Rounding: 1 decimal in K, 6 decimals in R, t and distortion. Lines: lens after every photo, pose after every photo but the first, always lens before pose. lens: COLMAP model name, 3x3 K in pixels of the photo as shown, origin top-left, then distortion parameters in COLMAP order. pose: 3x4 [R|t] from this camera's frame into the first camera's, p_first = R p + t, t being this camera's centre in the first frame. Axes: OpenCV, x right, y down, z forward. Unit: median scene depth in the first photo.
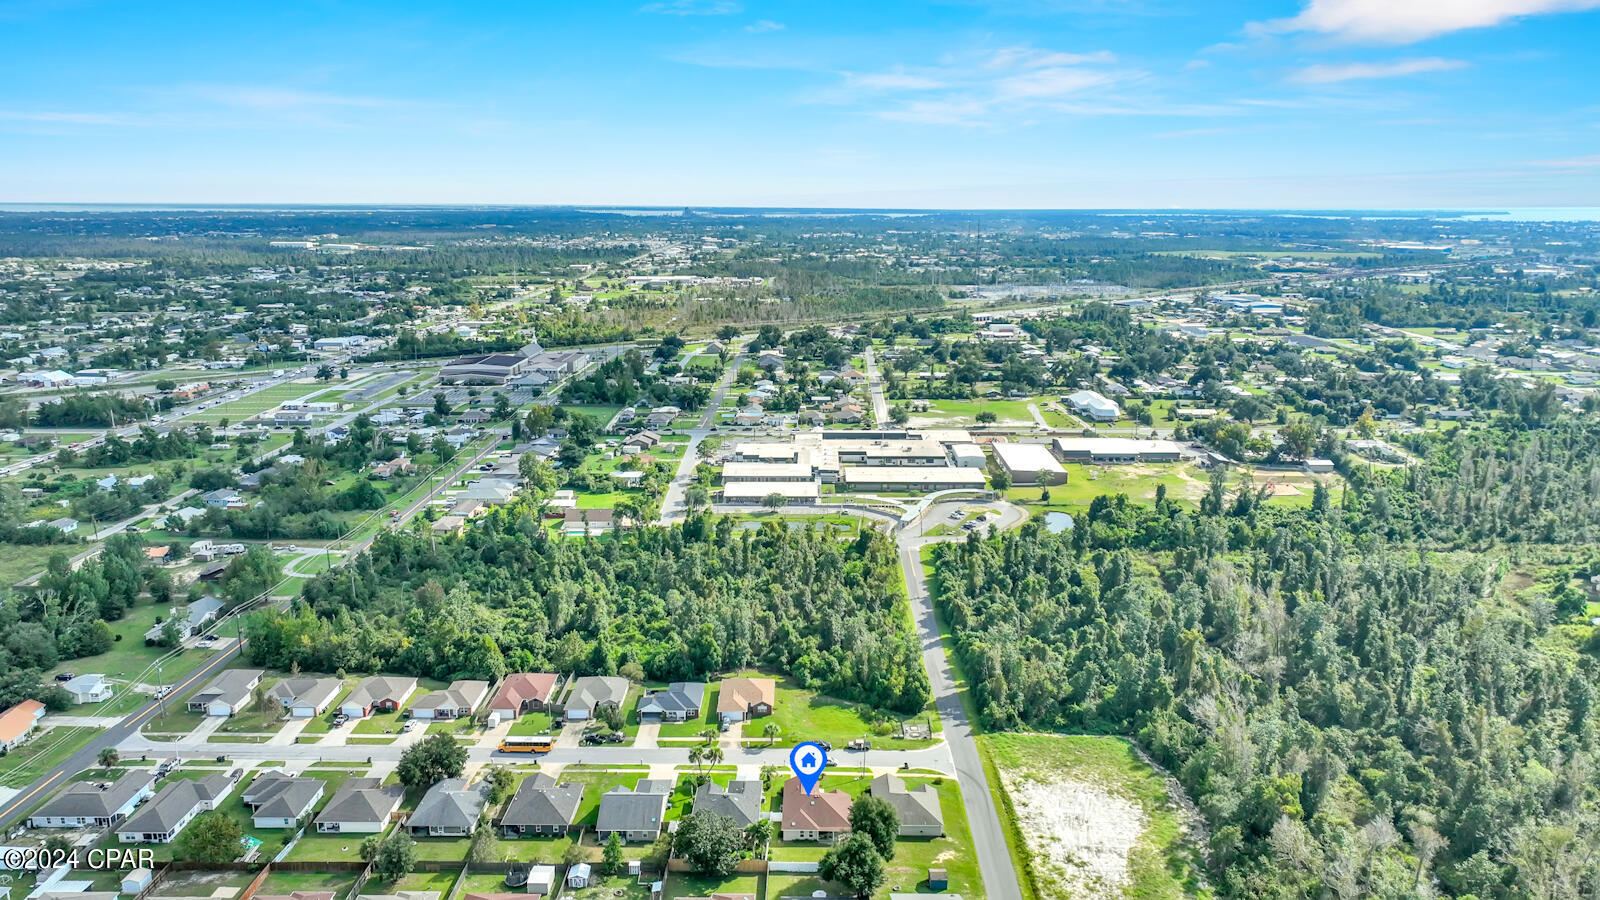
lens RADIAL K [[1144.9, 0, 799.4], [0, 1144.9, 455.0], [0, 0, 1]] dist [0.009991, -0.002510]
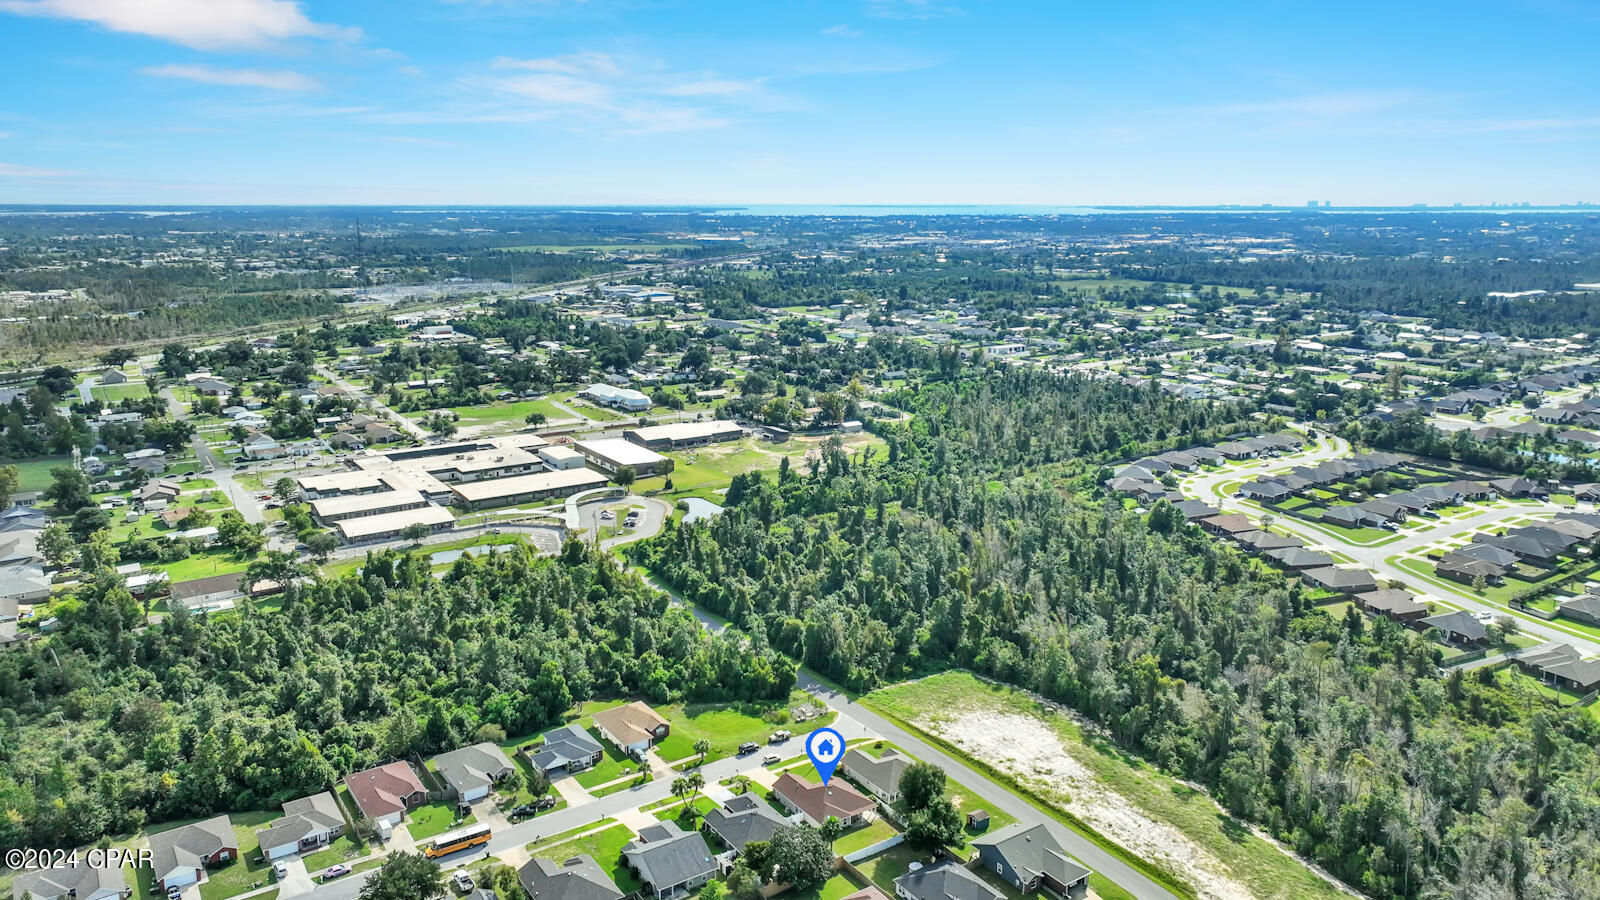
lens RADIAL K [[1144.9, 0, 799.3], [0, 1144.9, 445.1], [0, 0, 1]] dist [0.009991, -0.002510]
pose [[0.813368, -0.122545, 0.568696, -0.253425], [0.125557, 0.991501, 0.034076, -0.018571], [-0.568039, 0.043687, 0.821841, 0.076782]]
